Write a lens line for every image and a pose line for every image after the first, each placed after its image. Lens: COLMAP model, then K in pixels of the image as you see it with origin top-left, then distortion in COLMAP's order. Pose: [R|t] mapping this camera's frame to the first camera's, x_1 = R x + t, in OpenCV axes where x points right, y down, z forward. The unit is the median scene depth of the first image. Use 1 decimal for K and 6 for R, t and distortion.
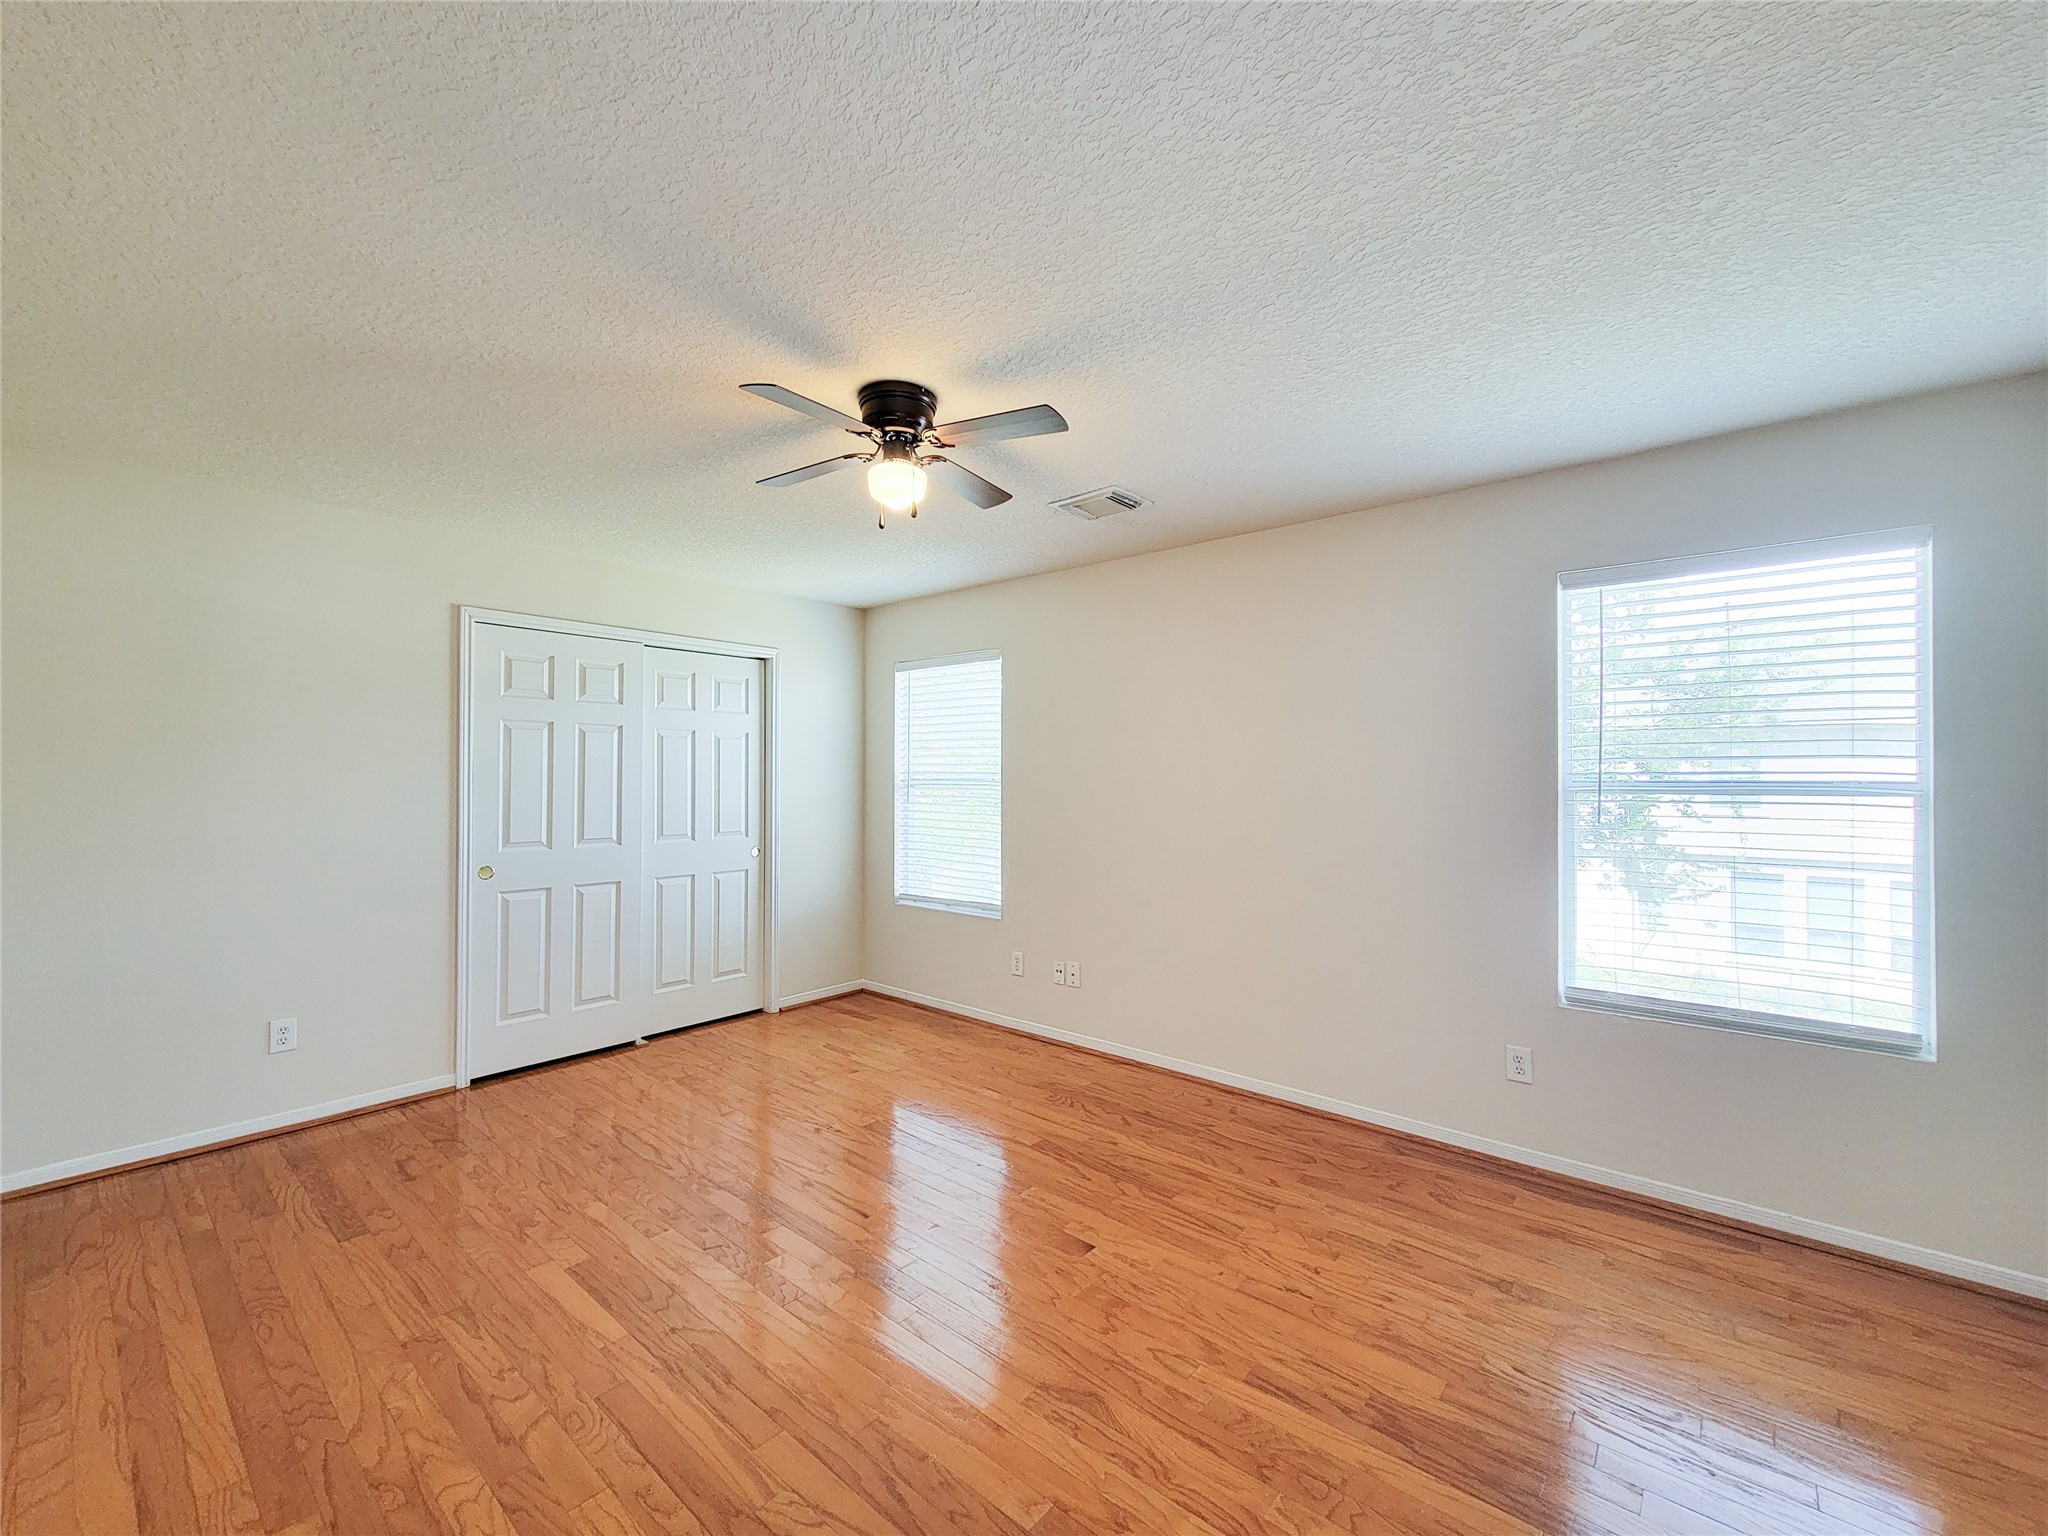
lens RADIAL K [[851.9, 0, 1030.2], [0, 851.9, 782.9], [0, 0, 1]] dist [-0.000030, -0.000787]
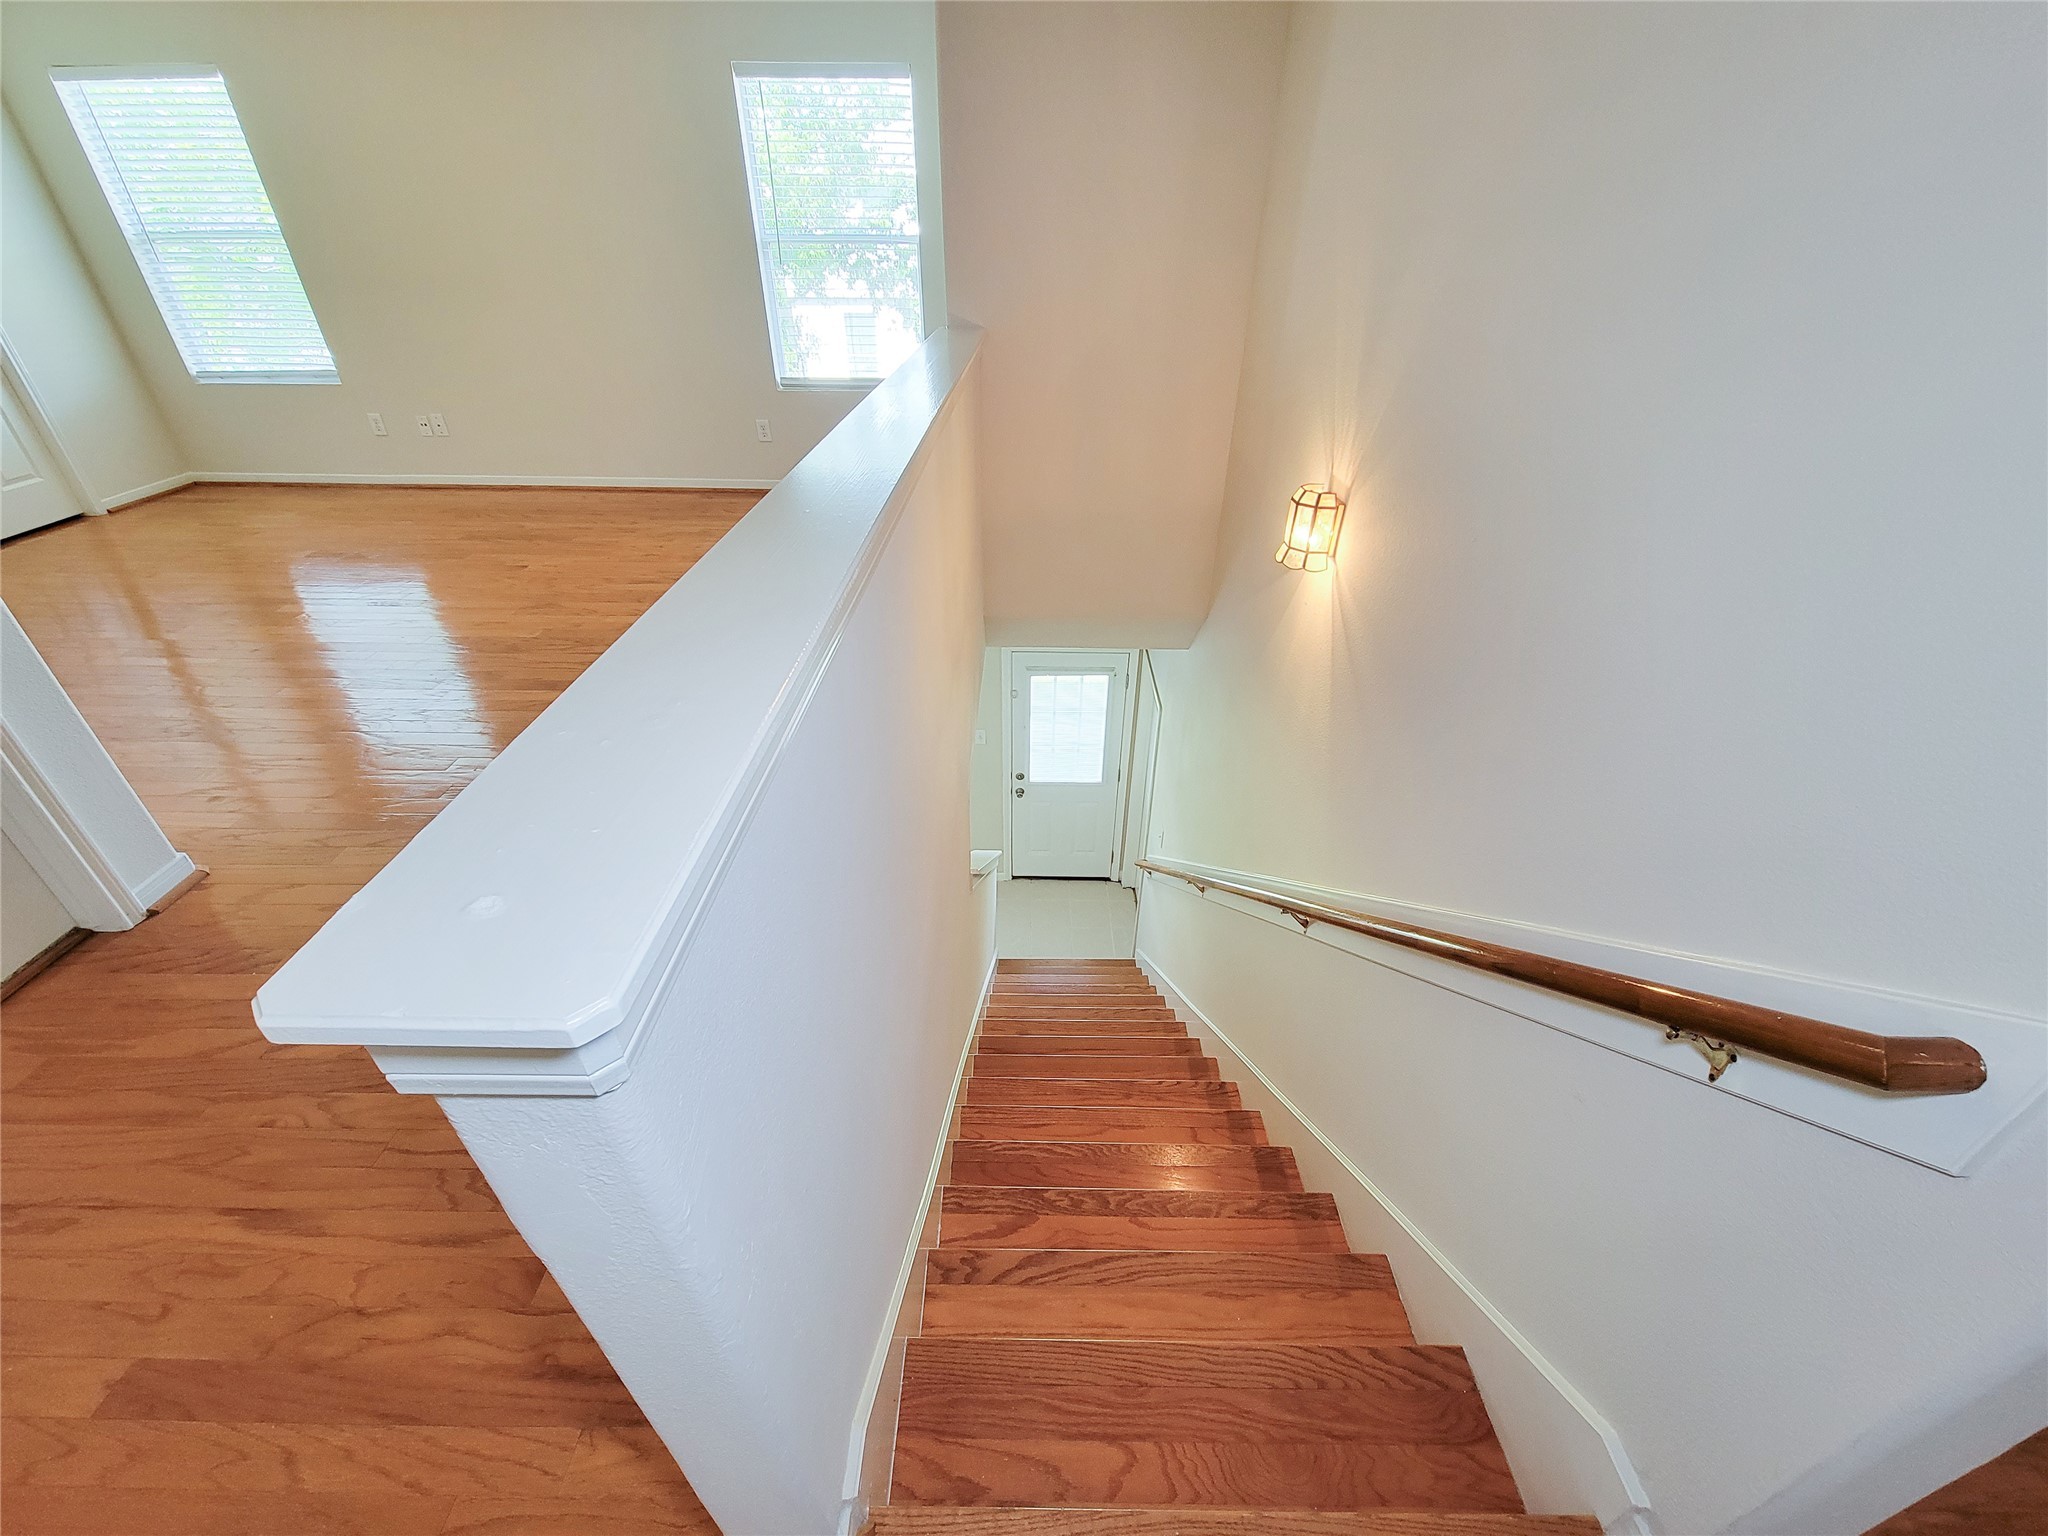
lens RADIAL K [[851.9, 0, 1033.3], [0, 851.9, 779.4], [0, 0, 1]] dist [-0.000030, -0.000787]
pose [[0.774631, -0.345770, 0.529519, -0.155454], [0.000815, 0.837843, 0.545911, -0.016714], [-0.632413, -0.422448, 0.649301, -0.744507]]
